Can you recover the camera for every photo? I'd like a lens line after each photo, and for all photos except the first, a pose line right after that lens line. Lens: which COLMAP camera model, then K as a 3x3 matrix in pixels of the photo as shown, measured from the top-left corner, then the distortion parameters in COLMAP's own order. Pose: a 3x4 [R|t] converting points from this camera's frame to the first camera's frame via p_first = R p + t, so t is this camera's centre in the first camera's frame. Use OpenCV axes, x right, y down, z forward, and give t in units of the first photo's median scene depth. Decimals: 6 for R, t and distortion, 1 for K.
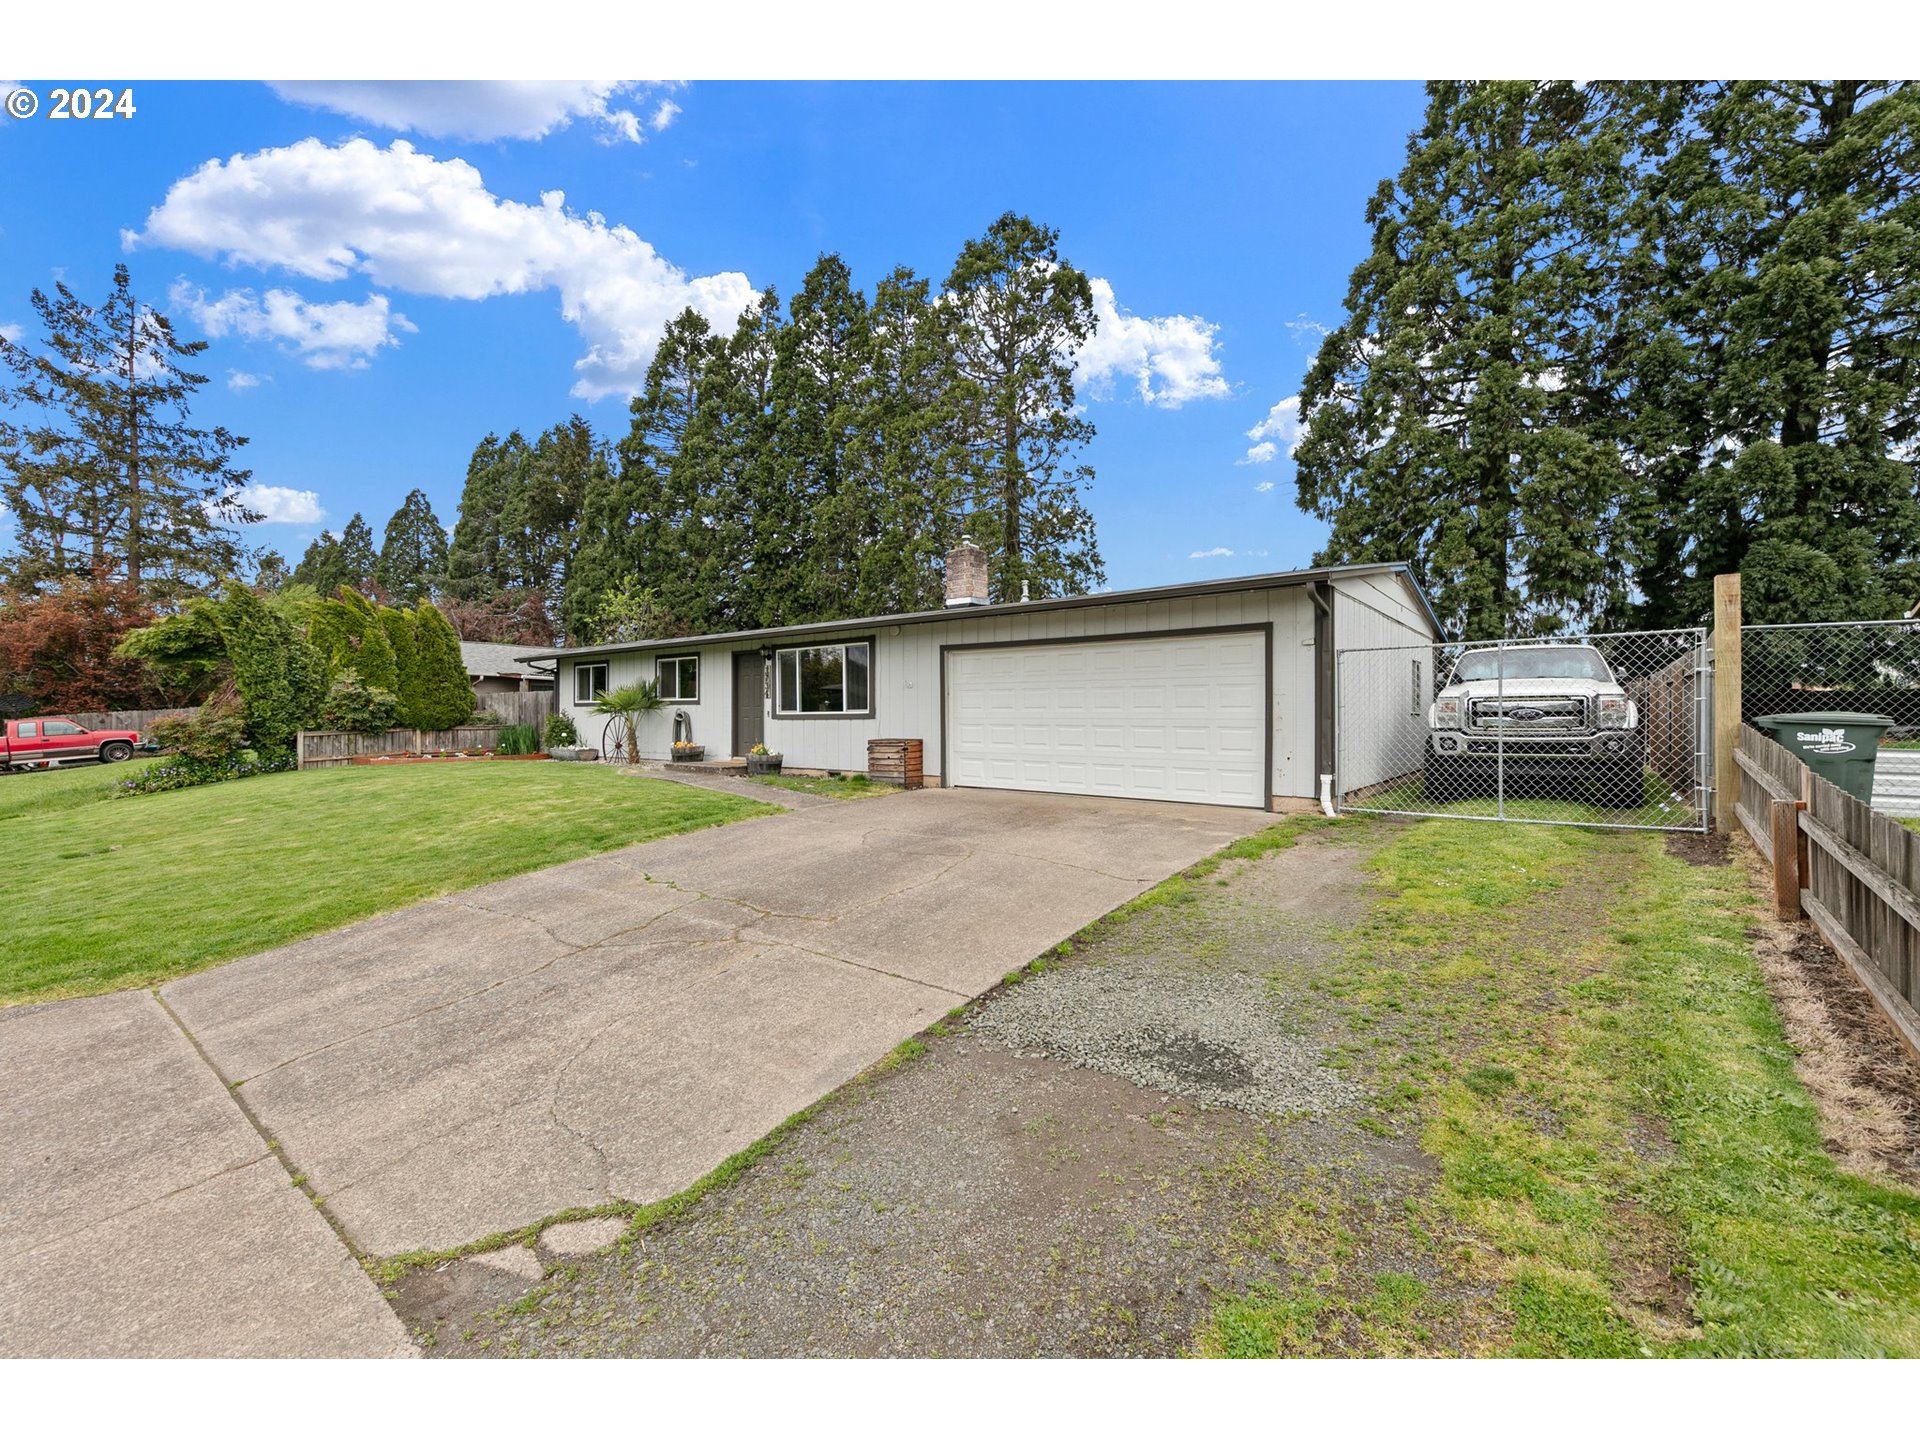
lens RADIAL K [[827.9, 0, 960.0], [0, 827.9, 720.0], [0, 0, 1]] dist [0.013392, -0.000450]
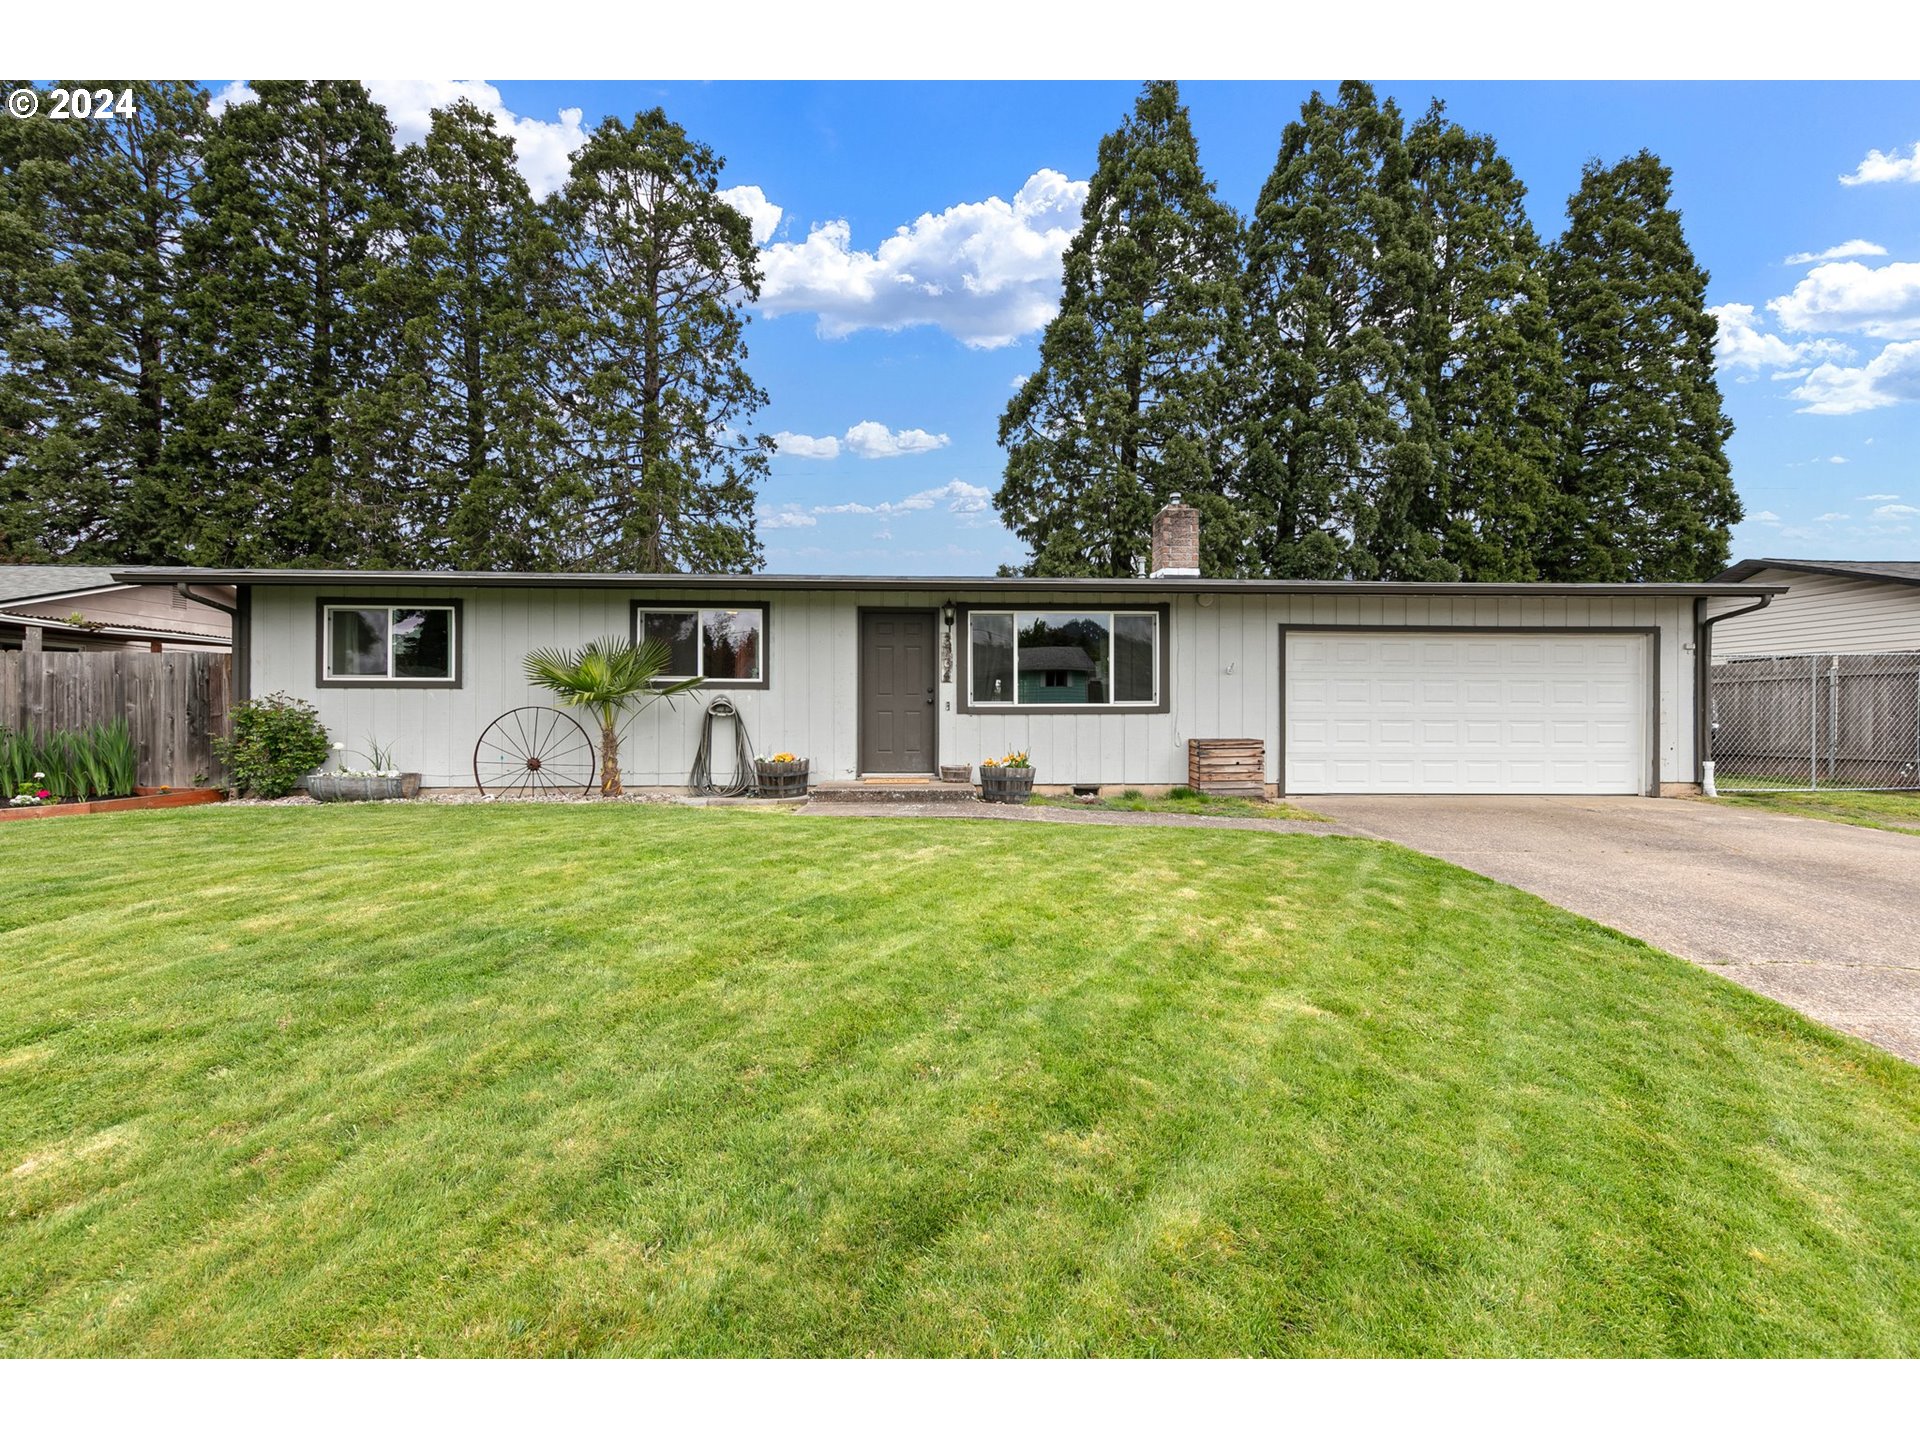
lens RADIAL K [[781.8, 0, 960.0], [0, 781.8, 720.0], [0, 0, 1]] dist [0.011432, -0.000260]
pose [[0.738633, -0.003847, 0.674096, -0.705165], [0.000706, 0.999988, 0.004933, 0.001015], [-0.674107, -0.003168, 0.738627, 0.580687]]
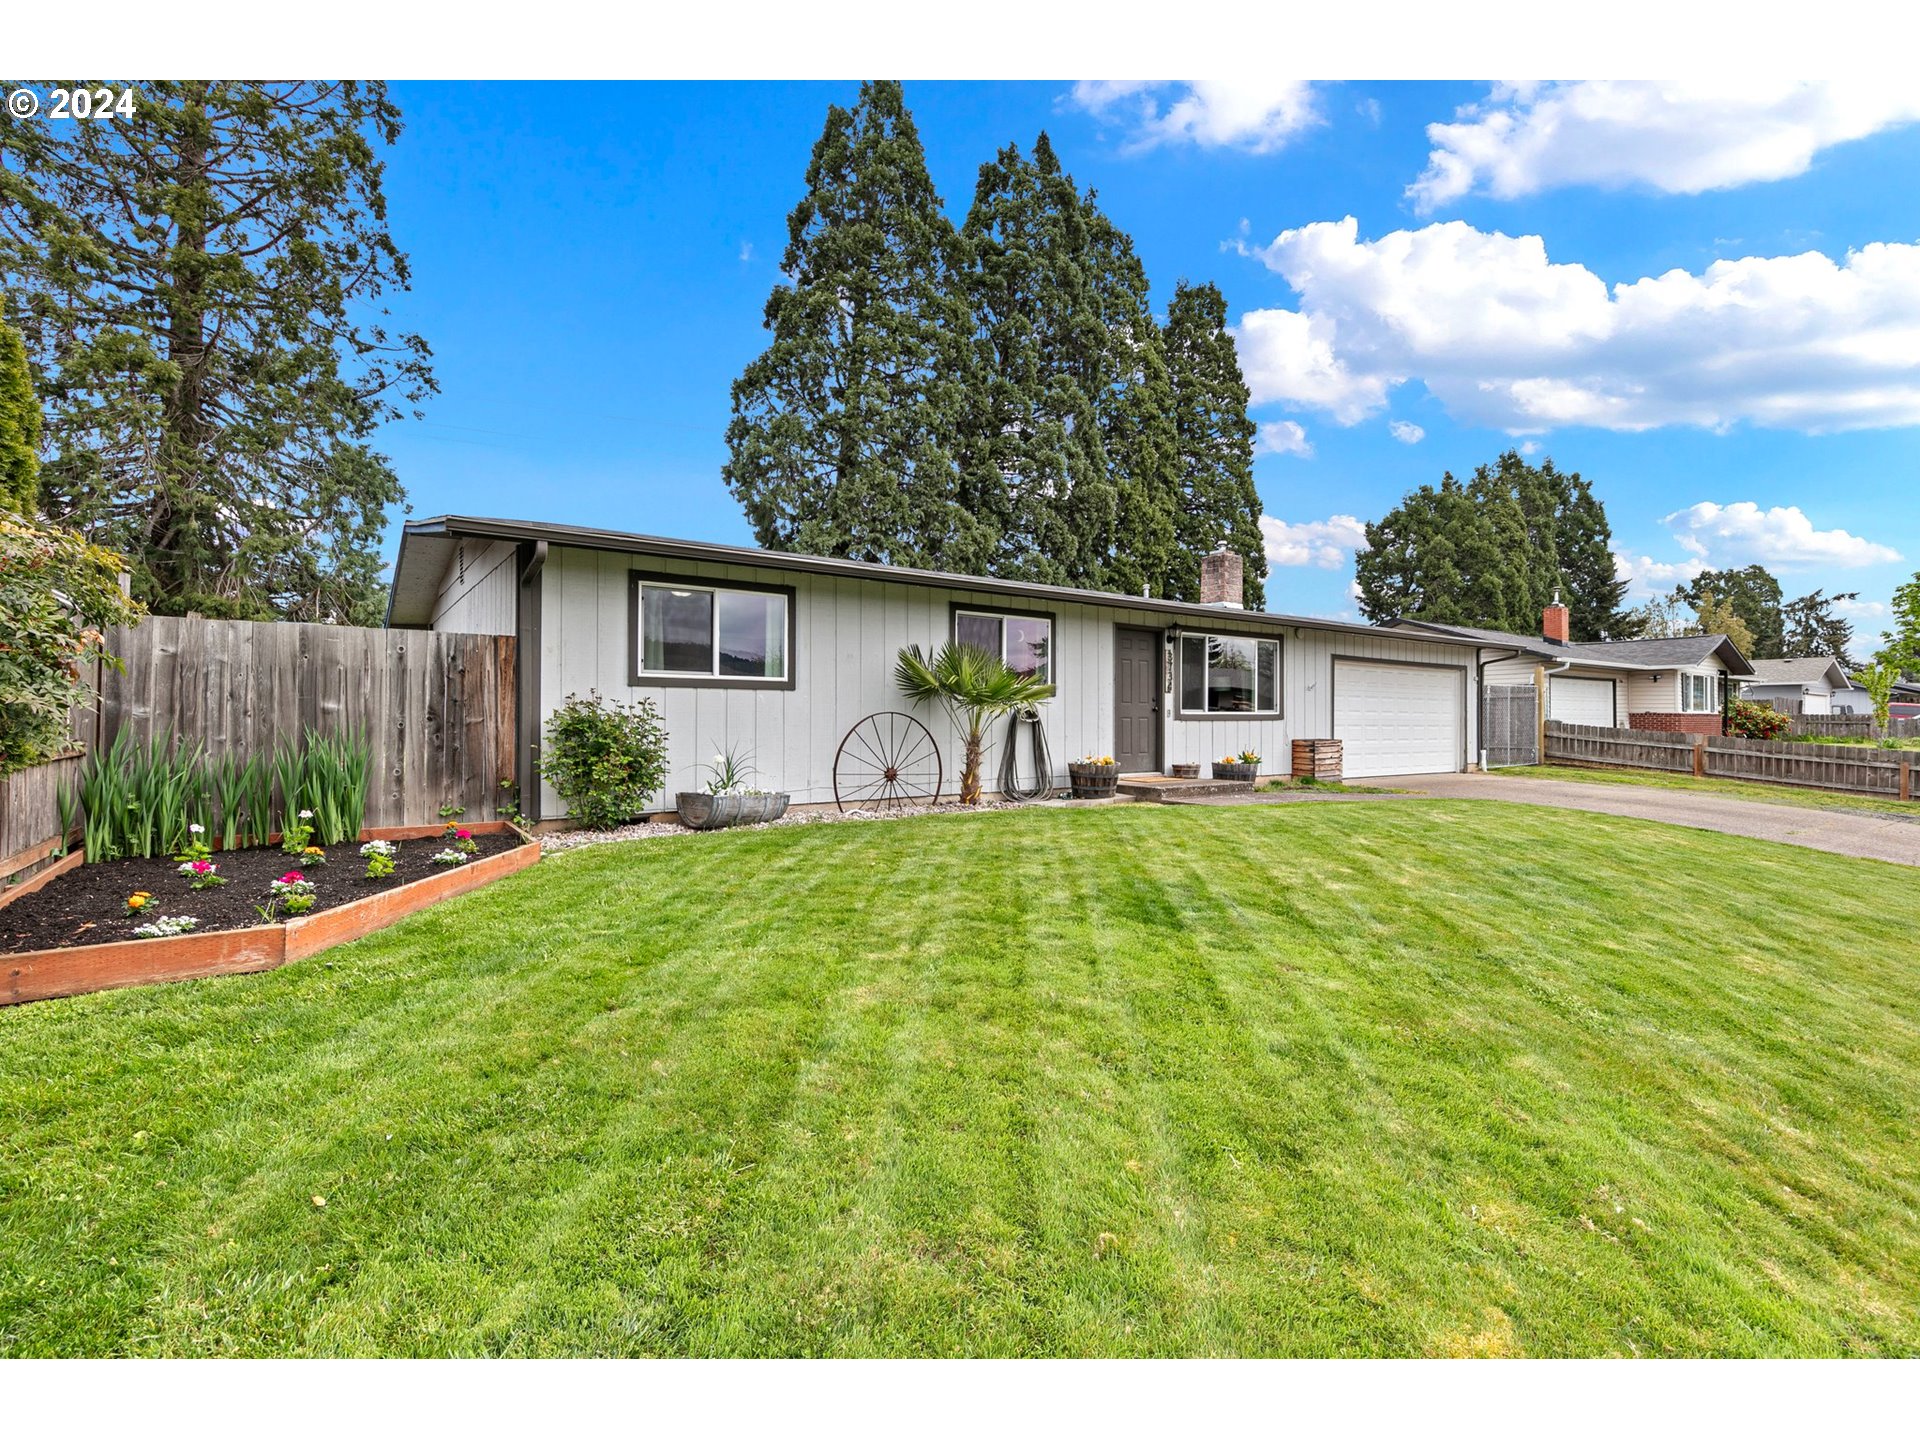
lens RADIAL K [[857.0, 0, 967.7], [0, 857.0, 741.5], [0, 0, 1]] dist [0.000200, -0.000127]
pose [[0.252583, -0.027823, 0.967175, -1.141638], [-0.004329, 0.999544, 0.029884, -0.004434], [-0.967565, -0.011735, 0.252348, 1.070110]]
